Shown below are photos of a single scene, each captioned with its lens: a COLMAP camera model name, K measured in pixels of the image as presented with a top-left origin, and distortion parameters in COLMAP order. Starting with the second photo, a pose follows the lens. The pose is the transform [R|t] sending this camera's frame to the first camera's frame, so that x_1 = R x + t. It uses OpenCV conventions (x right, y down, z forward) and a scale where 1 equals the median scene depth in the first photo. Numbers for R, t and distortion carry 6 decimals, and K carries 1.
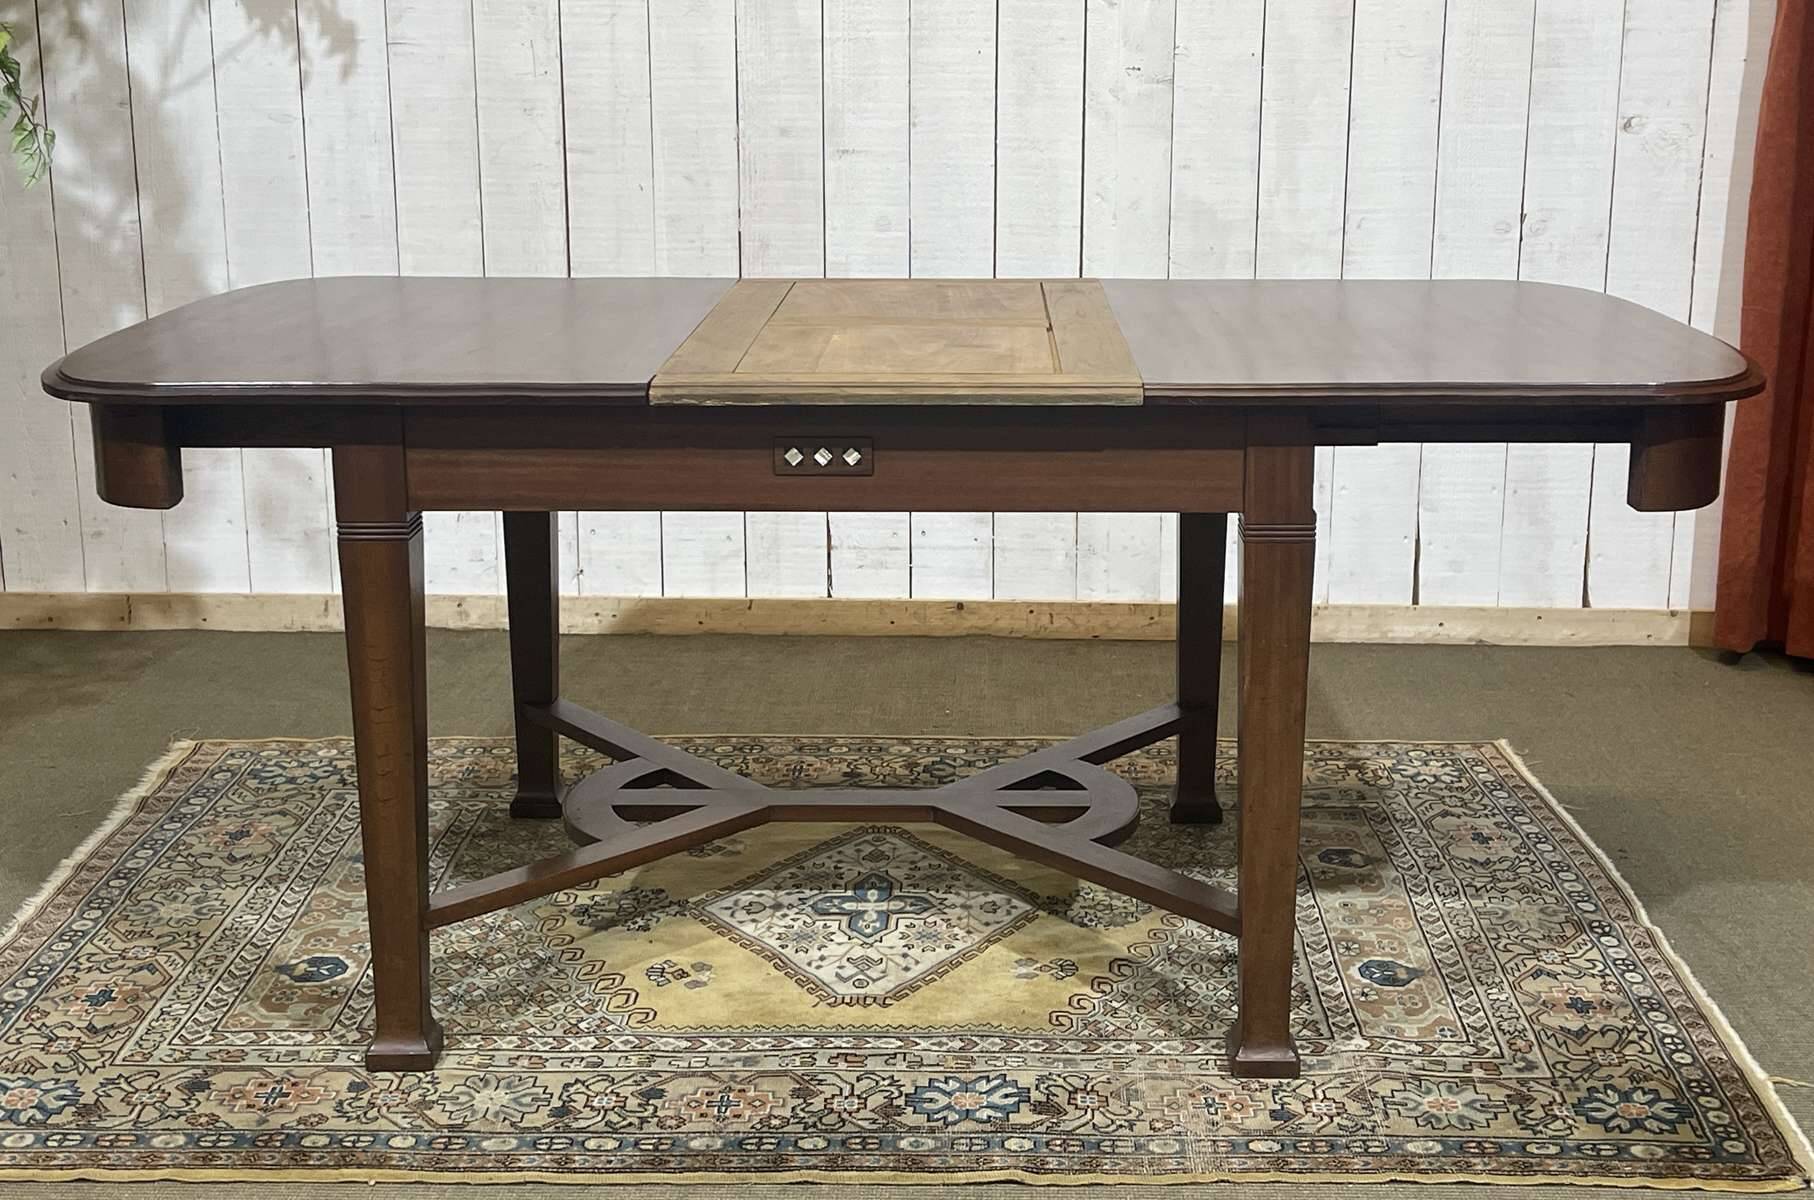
lens RADIAL K [[2408.9, 0, 902.9], [0, 2408.9, 563.0], [0, 0, 1]] dist [0.042420, 0.000000]
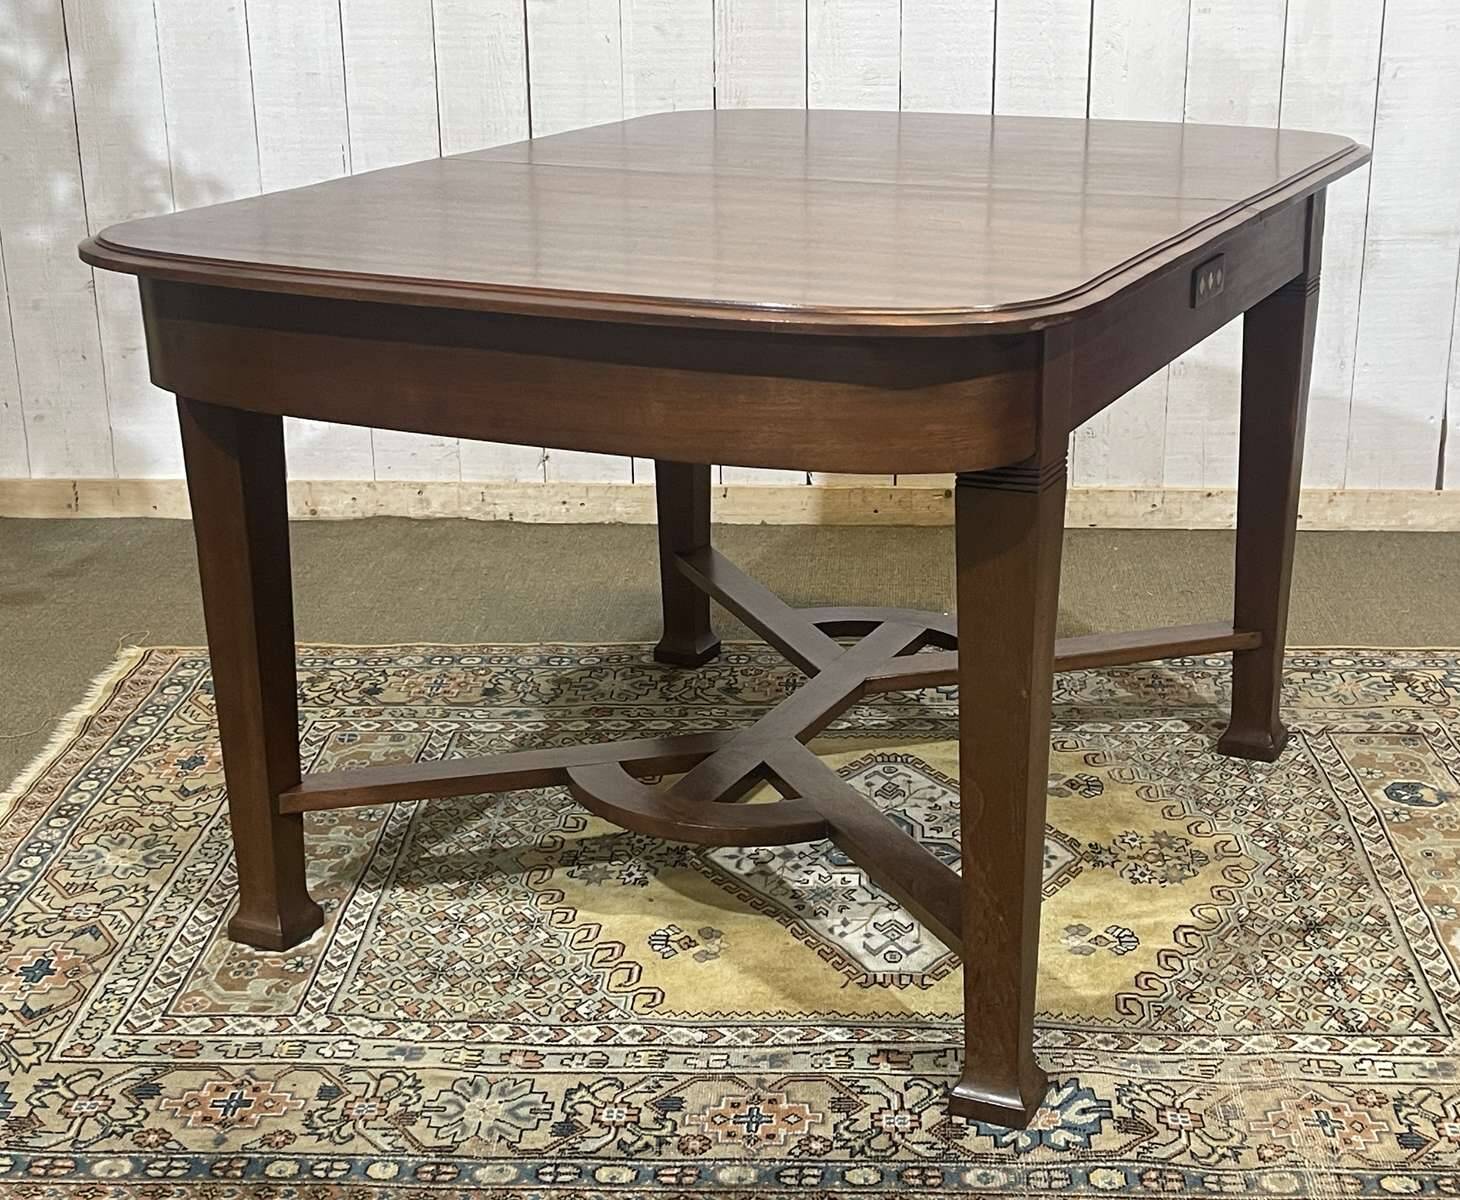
lens RADIAL K [[2188.5, 0, 757.7], [0, 2188.5, 625.5], [0, 0, 1]] dist [0.039601, 0.000000]
pose [[0.999760, -0.001262, -0.021883, -0.047570], [0.003485, 0.994796, 0.101829, -0.026371], [0.021640, -0.101880, 0.994561, 0.208410]]
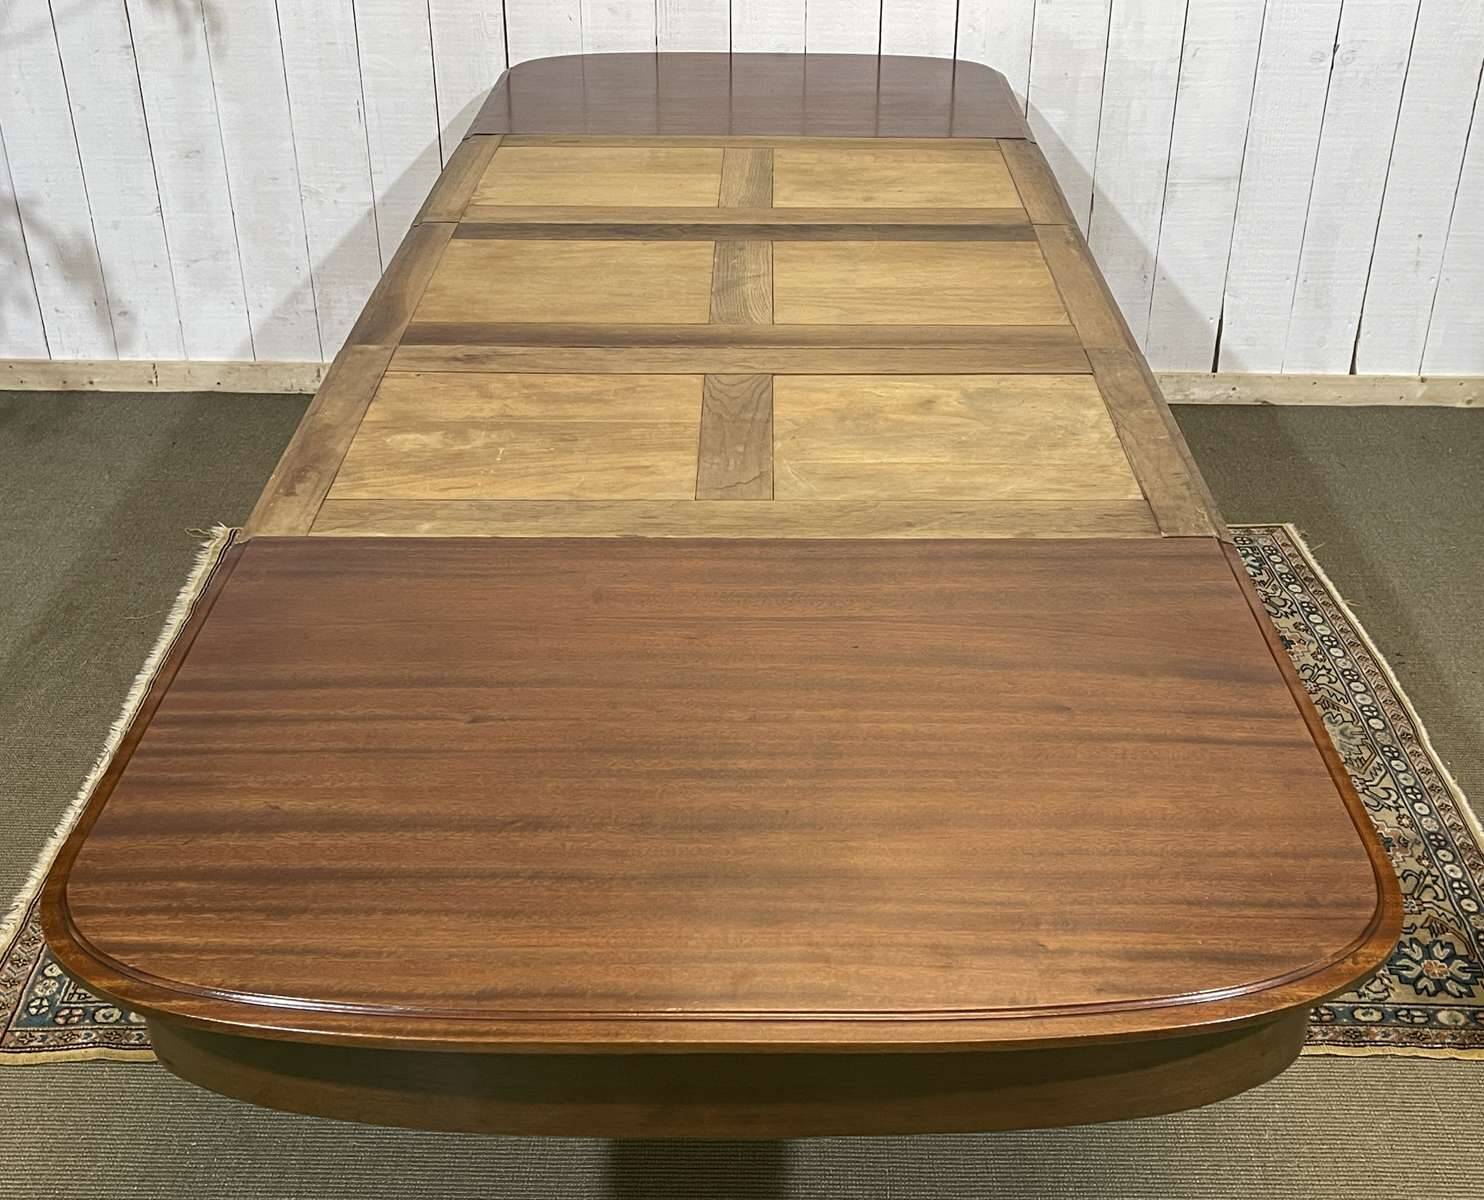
lens RADIAL K [[1787.8, 0, 752.6], [0, 1787.8, 616.8], [0, 0, 1]] dist [0.035104, 0.000000]
pose [[0.999793, -0.007219, 0.019031, -0.057739], [0.001429, 0.957577, 0.288175, -0.184949], [-0.020304, -0.288088, 0.957389, 0.145460]]
